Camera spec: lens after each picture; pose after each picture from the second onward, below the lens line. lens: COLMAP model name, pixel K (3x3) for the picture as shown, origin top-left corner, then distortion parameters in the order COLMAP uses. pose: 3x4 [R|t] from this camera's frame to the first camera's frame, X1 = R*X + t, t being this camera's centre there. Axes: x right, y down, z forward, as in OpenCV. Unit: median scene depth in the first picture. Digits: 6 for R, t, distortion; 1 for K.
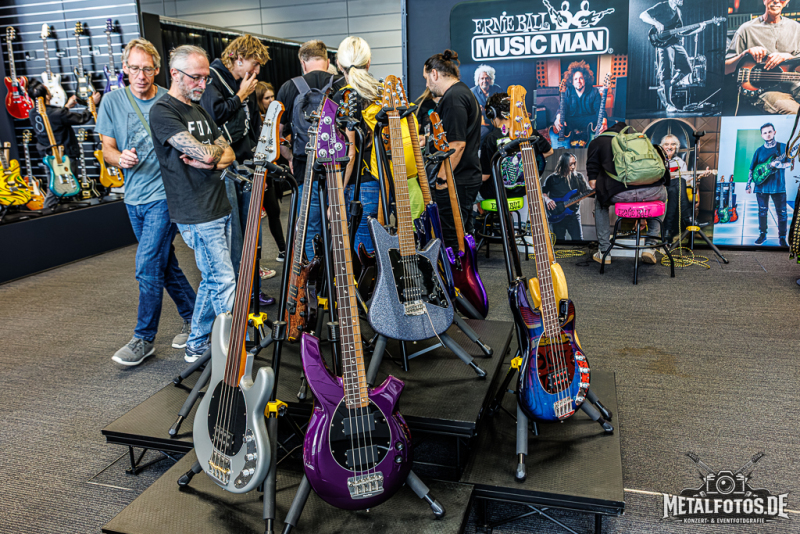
lens RADIAL K [[654.6, 0, 399.4], [0, 654.6, 264.9], [0, 0, 1]] dist [0.002175, -0.002945]
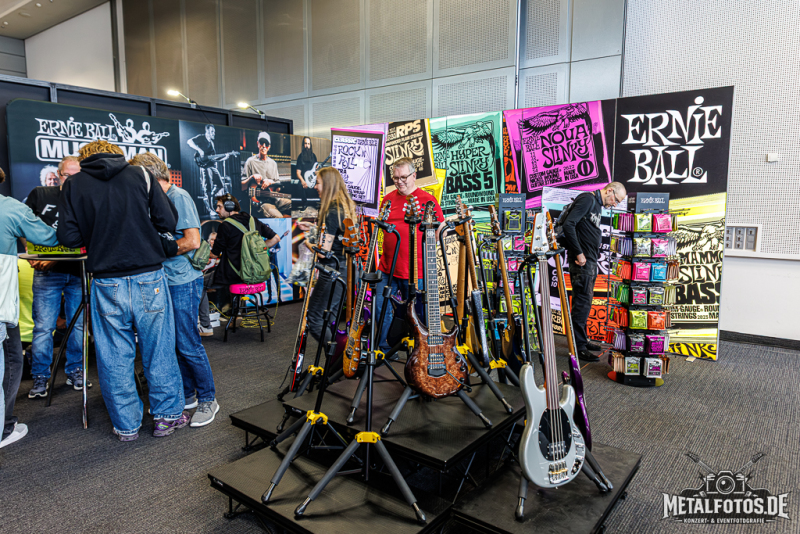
lens RADIAL K [[535.7, 0, 399.9], [0, 535.7, 267.9], [0, 0, 1]] dist [0.002413, -0.001164]
pose [[0.340142, -0.078899, 0.937058, -0.482209], [0.200648, 0.979616, 0.009649, -0.063359], [-0.918719, 0.184737, 0.349039, 0.288872]]
